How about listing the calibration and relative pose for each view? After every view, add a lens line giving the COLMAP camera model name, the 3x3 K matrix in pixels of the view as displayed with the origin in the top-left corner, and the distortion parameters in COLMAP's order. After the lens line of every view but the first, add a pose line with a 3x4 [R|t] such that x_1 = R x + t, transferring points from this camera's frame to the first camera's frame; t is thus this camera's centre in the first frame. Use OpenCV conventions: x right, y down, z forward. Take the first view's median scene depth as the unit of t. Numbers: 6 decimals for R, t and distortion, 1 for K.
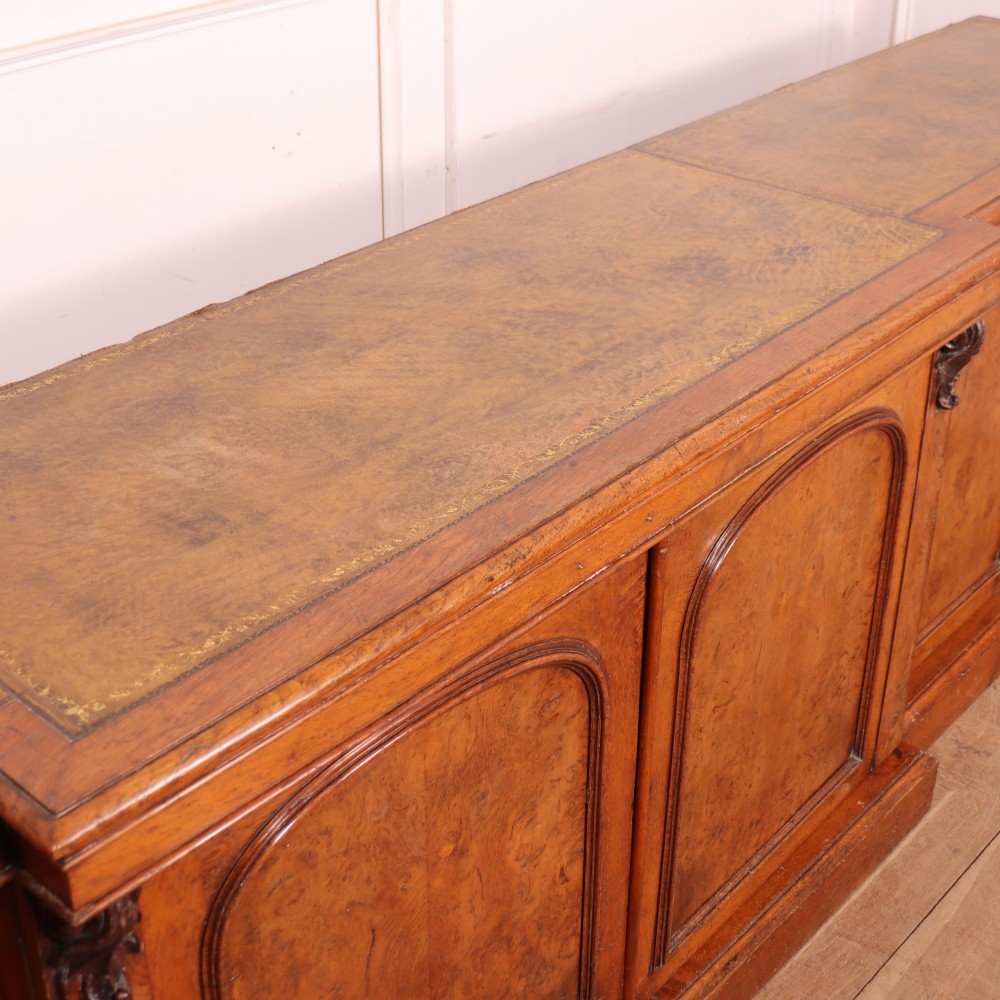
lens RADIAL K [[1618.6, 0, 496.7], [0, 1618.6, 494.3], [0, 0, 1]] dist [0.012504, 0.000000]
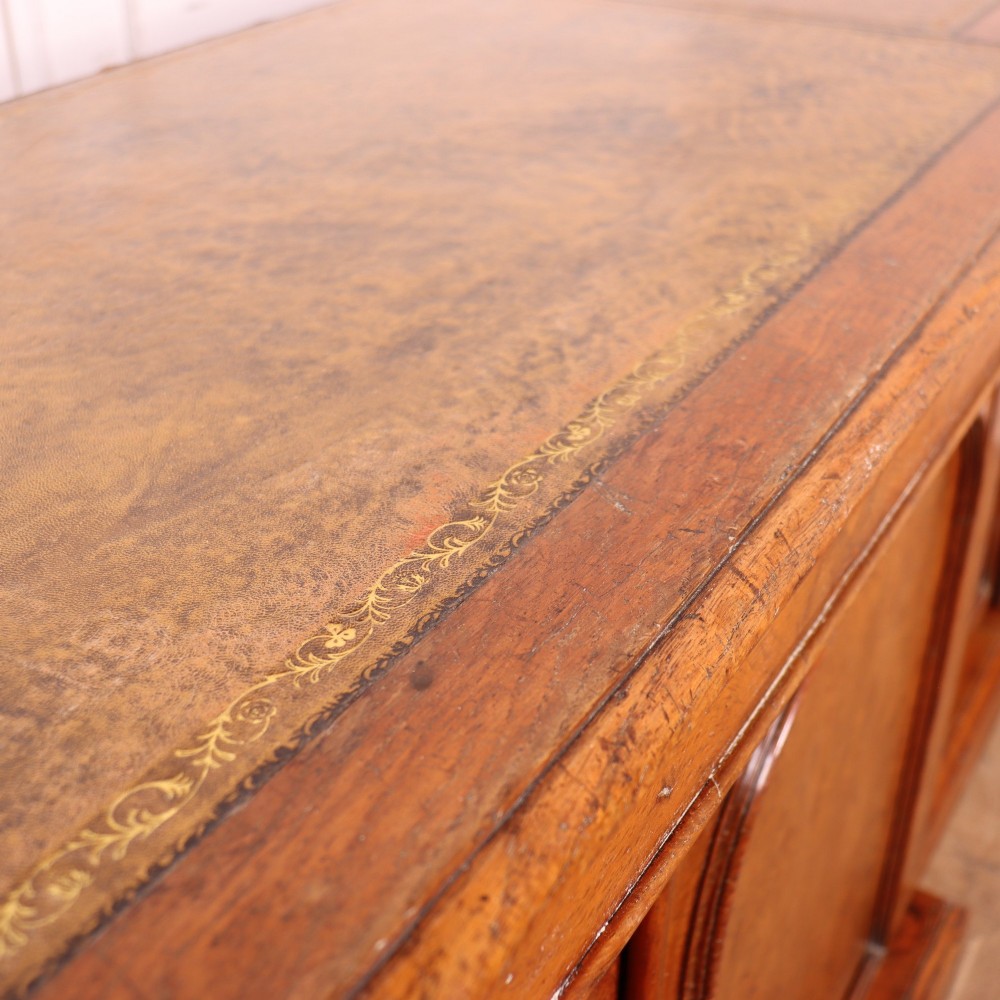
lens RADIAL K [[1575.2, 0, 503.0], [0, 1575.2, 506.1], [0, 0, 1]] dist [-0.077337, 0.000000]
pose [[0.986726, -0.091714, 0.134017, 0.027329], [0.089925, 0.995760, 0.019357, -0.053652], [-0.135224, -0.007048, 0.990790, 0.733654]]
